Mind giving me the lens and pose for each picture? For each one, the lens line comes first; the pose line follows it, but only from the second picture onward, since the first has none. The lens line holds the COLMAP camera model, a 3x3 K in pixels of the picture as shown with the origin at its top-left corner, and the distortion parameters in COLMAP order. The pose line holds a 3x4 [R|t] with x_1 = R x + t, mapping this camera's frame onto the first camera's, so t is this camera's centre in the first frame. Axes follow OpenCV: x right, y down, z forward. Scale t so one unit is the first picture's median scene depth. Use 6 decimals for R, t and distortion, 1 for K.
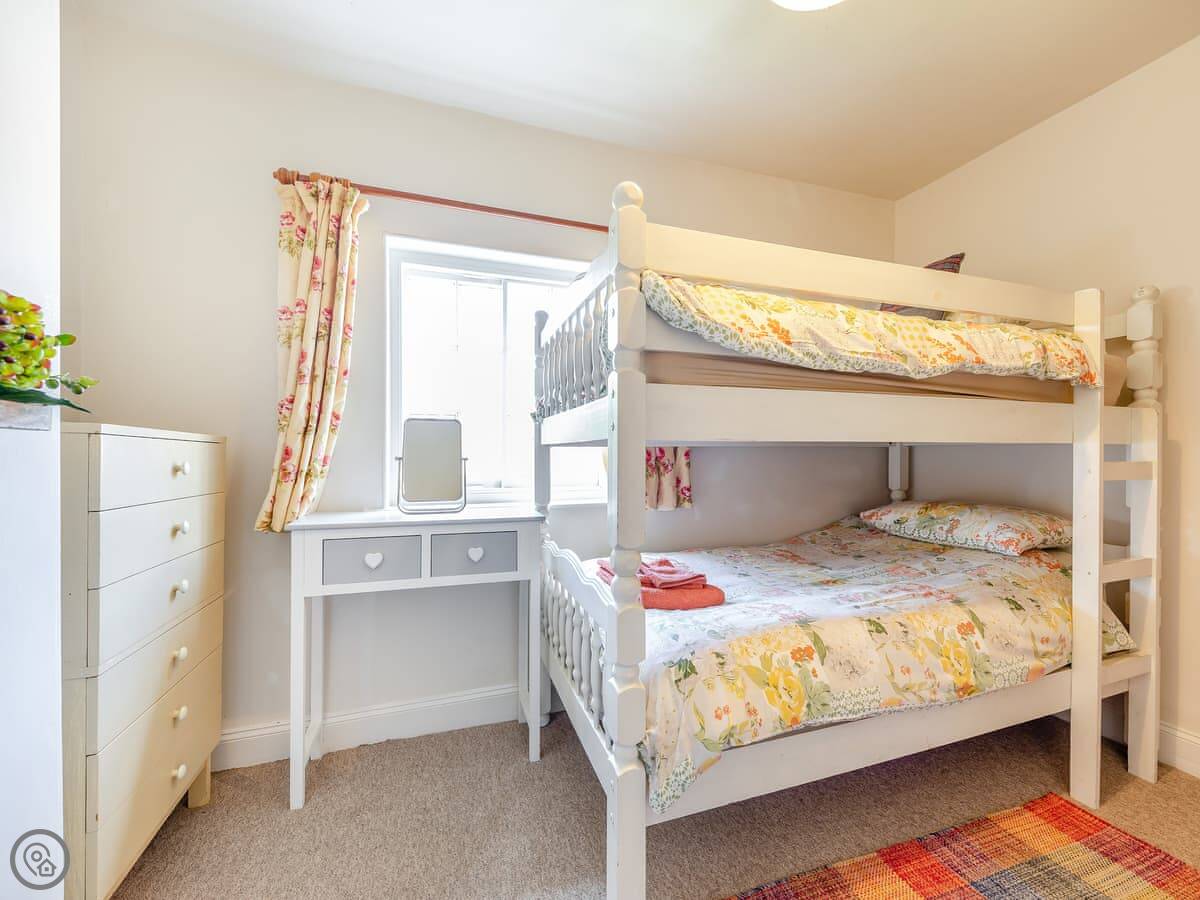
lens RADIAL K [[481.7, 0, 600.0], [0, 481.7, 450.0], [0, 0, 1]] dist [-0.001468, -0.000781]
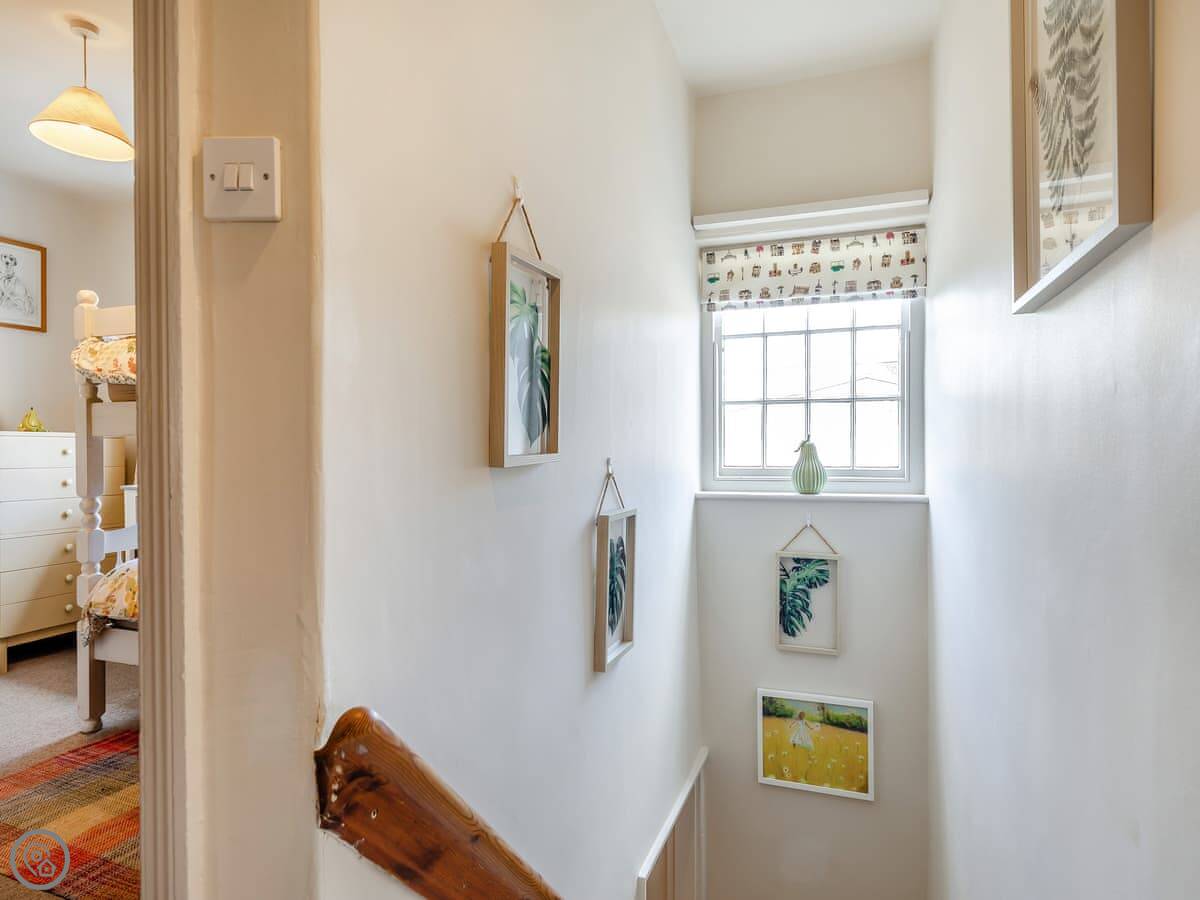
lens RADIAL K [[677.9, 0, 600.0], [0, 677.9, 450.0], [0, 0, 1]] dist [-0.002505, -0.002618]
pose [[0.764787, 0.004155, -0.644269, 2.315502], [0.005638, 0.999898, 0.013141, 0.005475], [0.644258, -0.013682, 0.764686, 0.234073]]
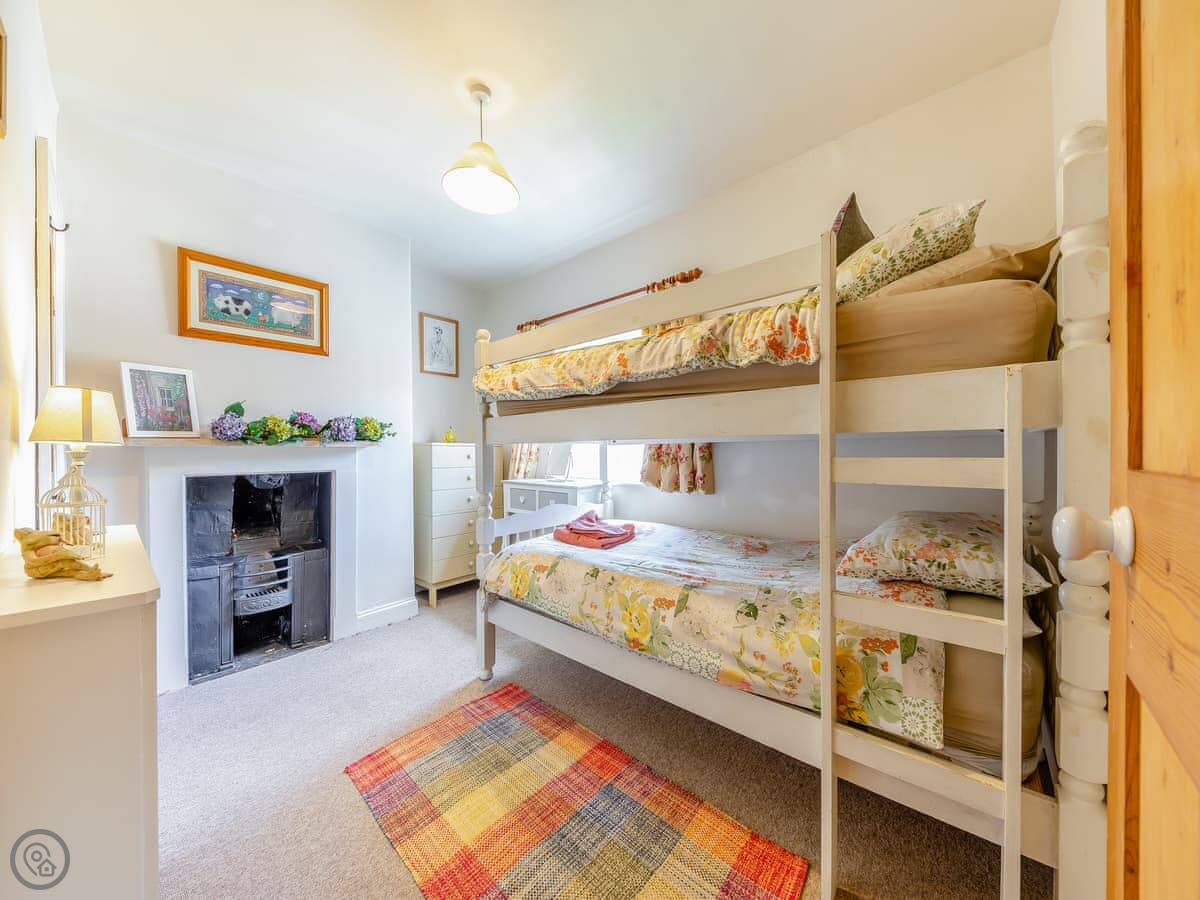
lens RADIAL K [[474.7, 0, 604.5], [0, 474.7, 446.4], [0, 0, 1]] dist [0.001249, -0.000272]
pose [[0.460822, -0.011616, -0.887417, 1.688731], [0.016031, 0.999860, -0.004763, 0.005569], [0.887348, -0.012031, 0.460943, 0.363837]]
